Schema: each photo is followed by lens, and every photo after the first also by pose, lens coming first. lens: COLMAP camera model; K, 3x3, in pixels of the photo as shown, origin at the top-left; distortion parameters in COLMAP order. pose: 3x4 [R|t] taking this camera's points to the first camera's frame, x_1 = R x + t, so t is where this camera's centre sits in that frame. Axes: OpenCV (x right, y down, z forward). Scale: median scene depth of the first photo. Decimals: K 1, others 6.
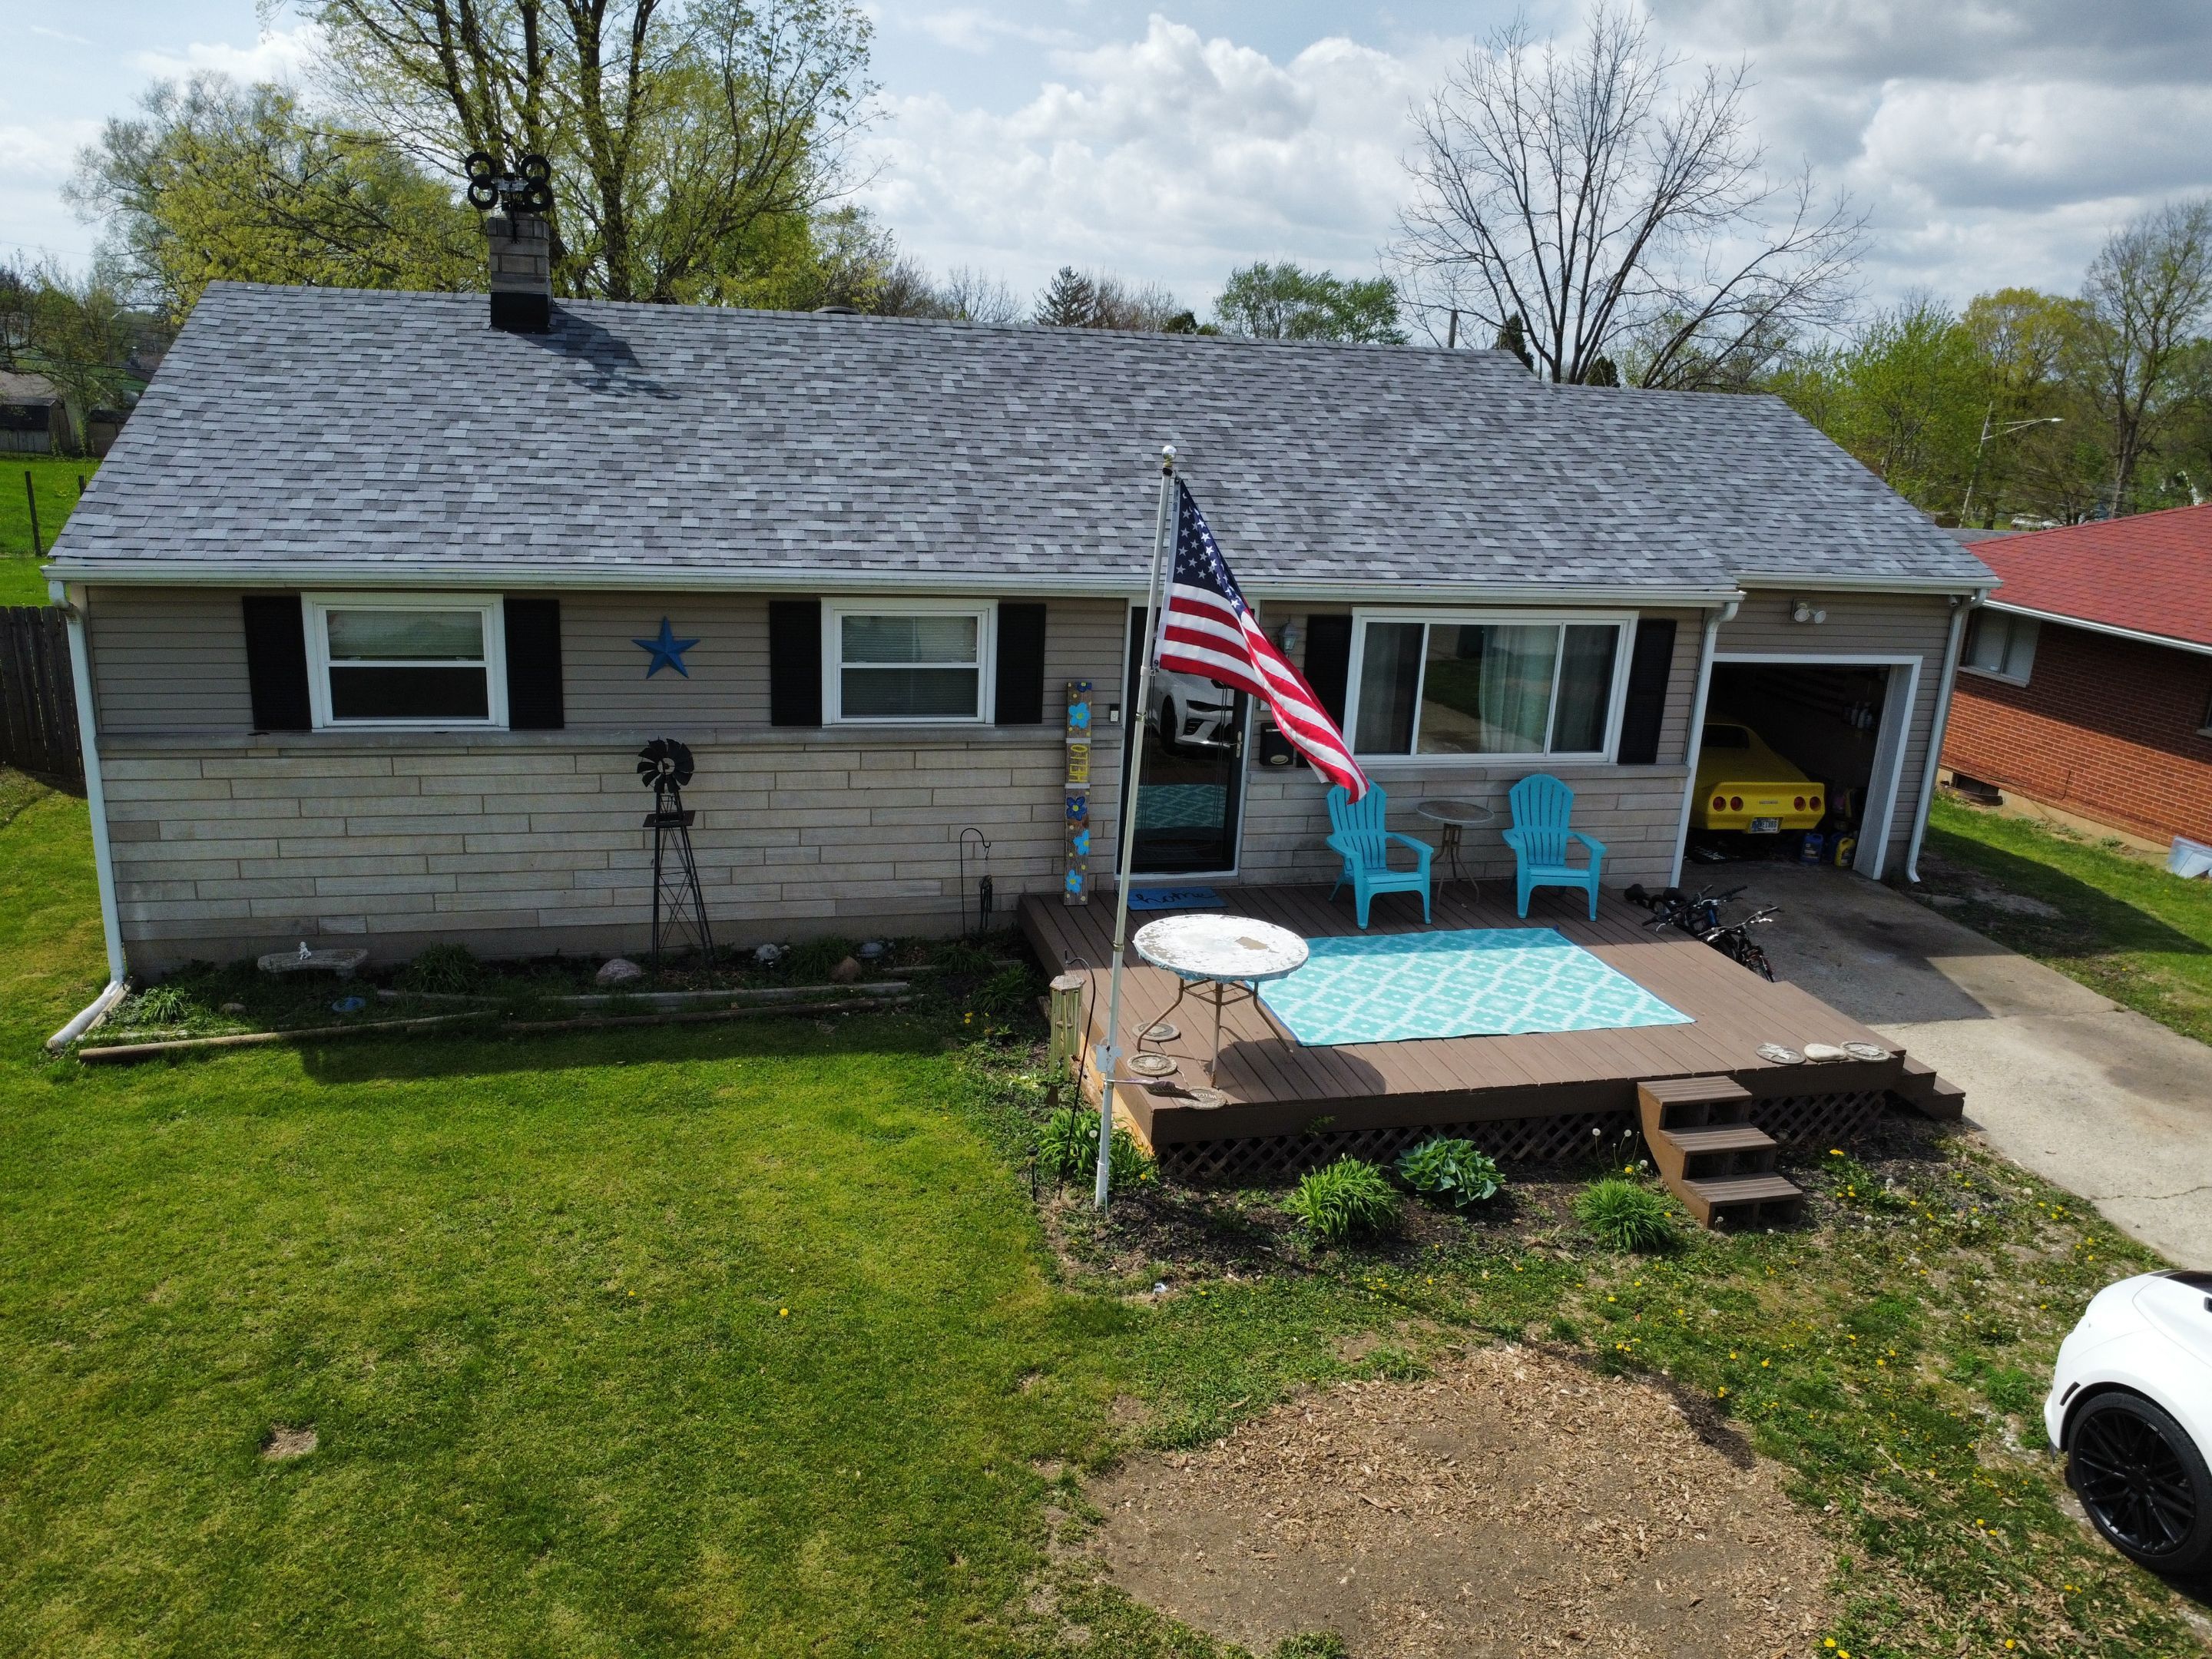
lens RADIAL K [[1594.4, 0, 1104.9], [0, 1594.4, 824.7], [0, 0, 1]] dist [-0.021060, -0.016301]
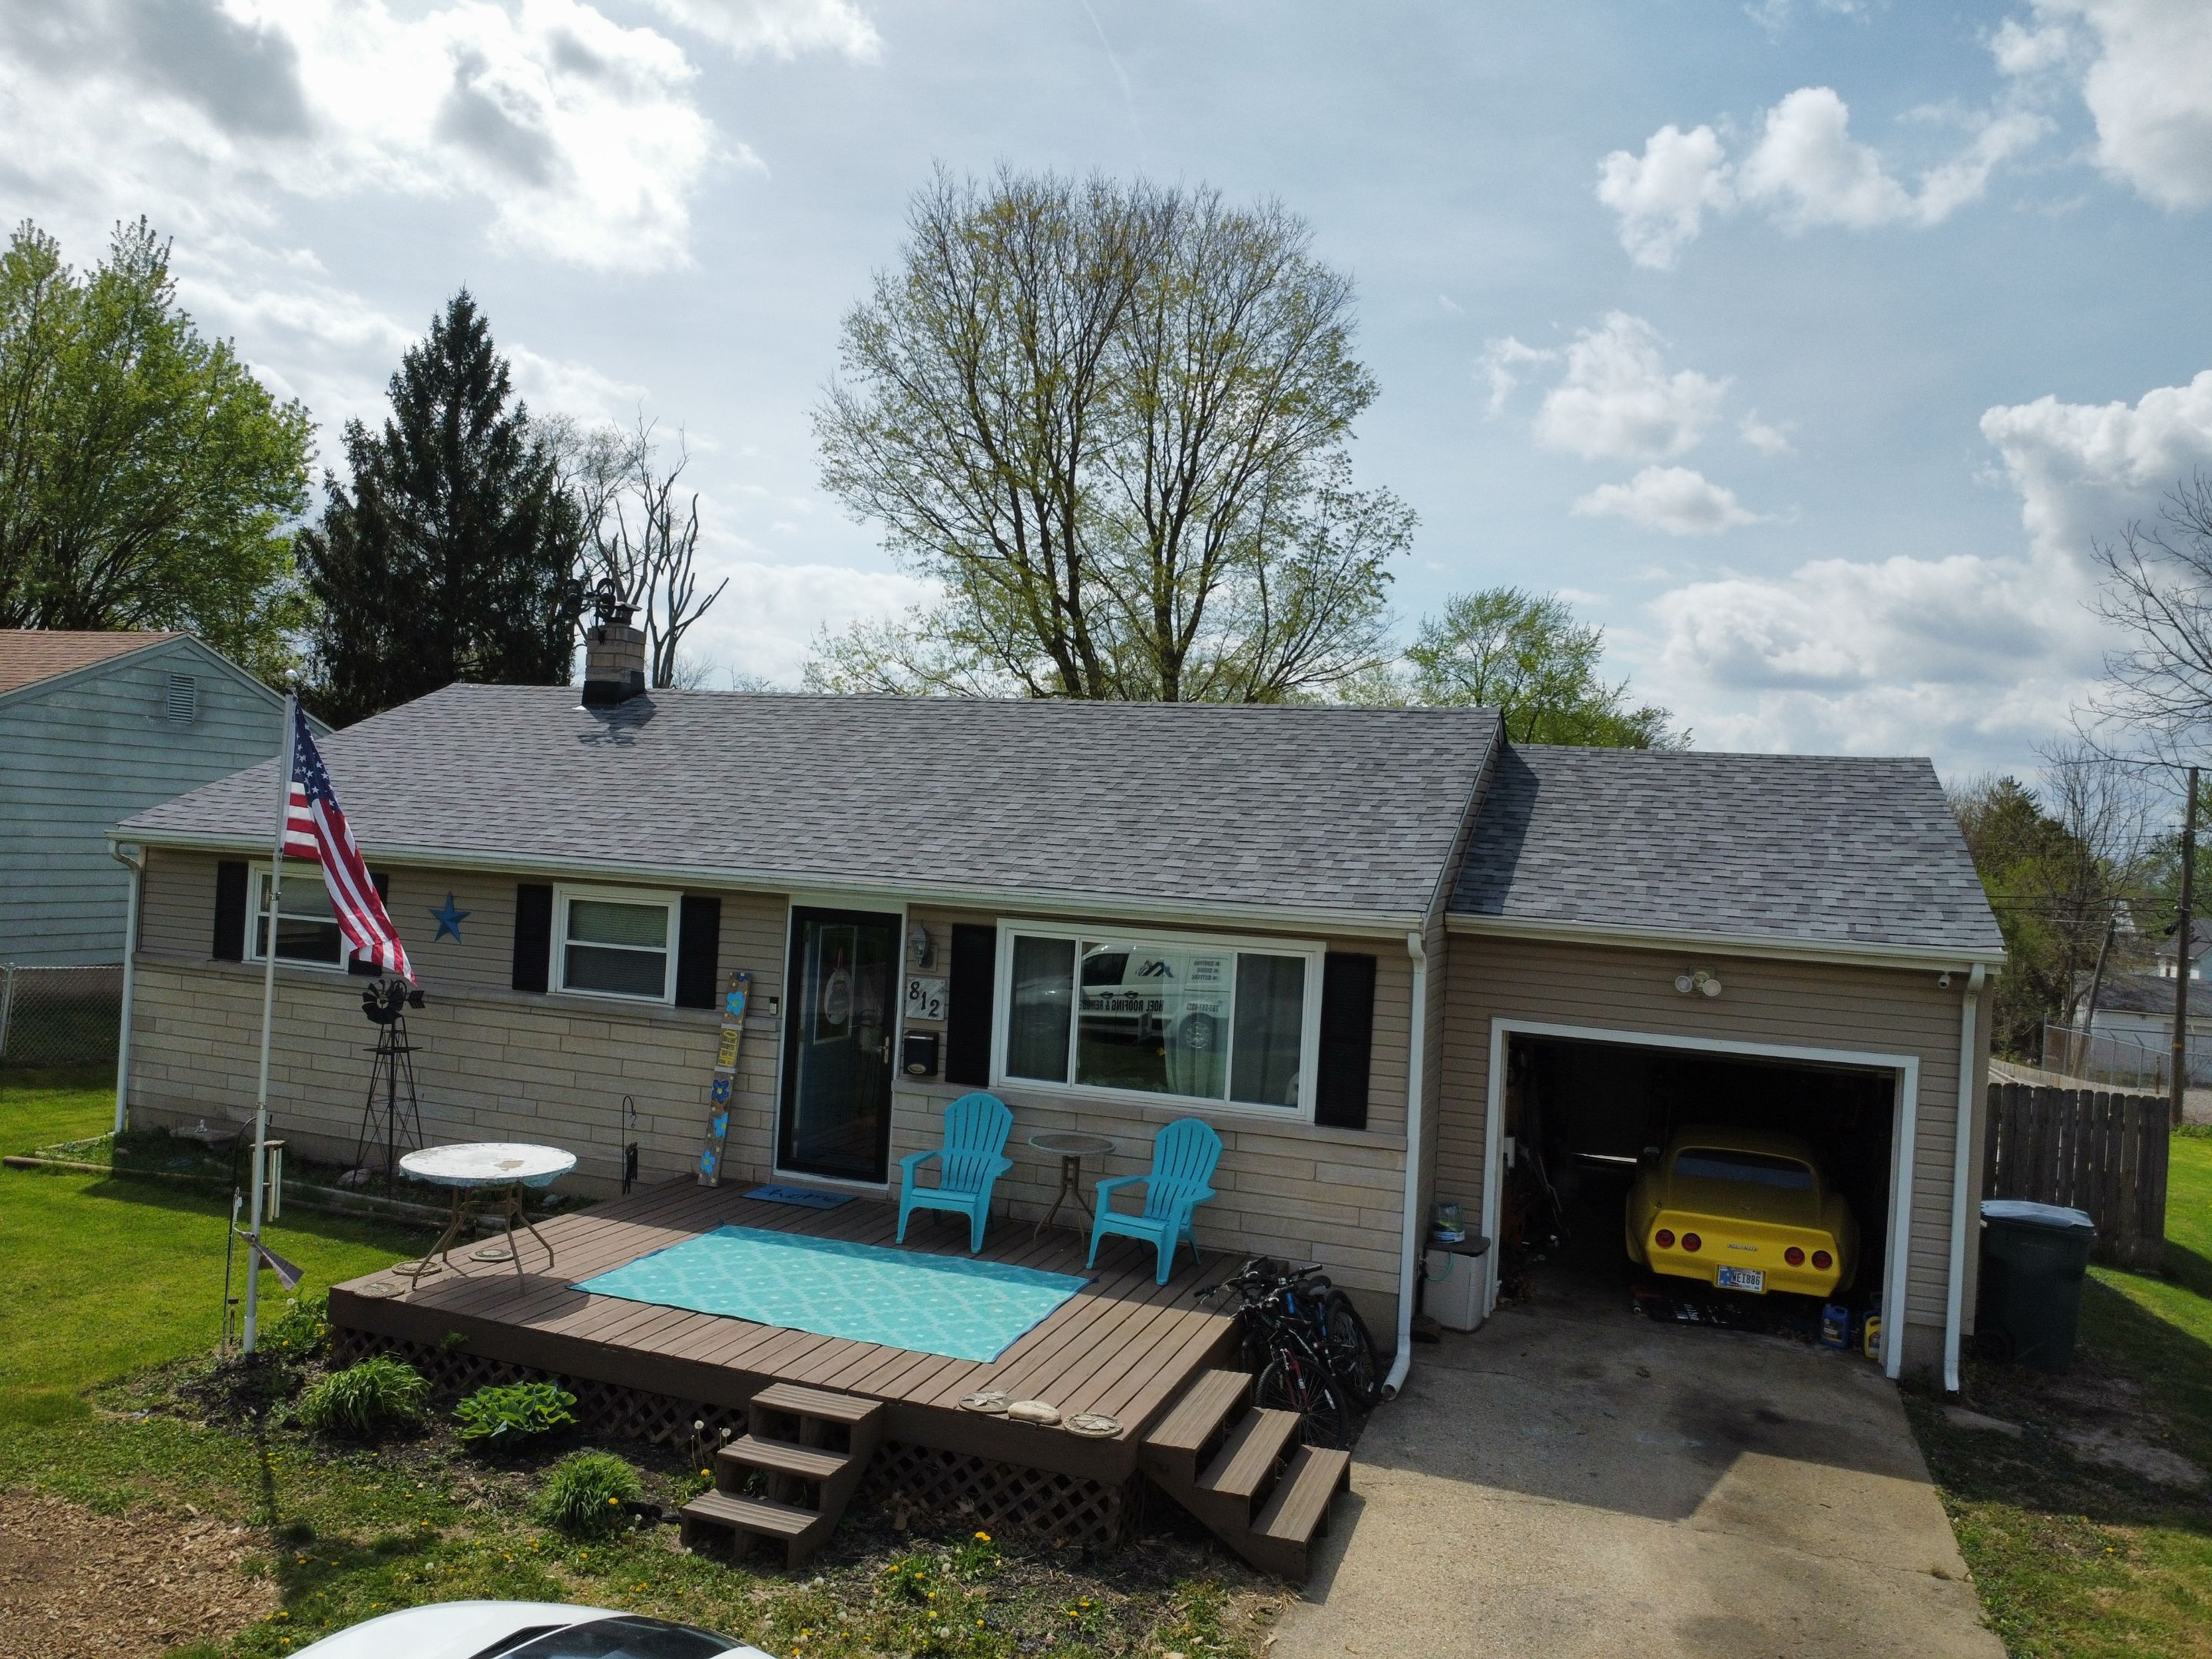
lens RADIAL K [[1594.4, 0, 1108.0], [0, 1594.4, 827.1], [0, 0, 1]] dist [-0.021060, -0.016301]
pose [[0.834893, -0.007329, -0.550364, 0.769375], [-0.165013, 0.950585, -0.262981, 0.057611], [0.525095, 0.310378, 0.792427, 0.249336]]
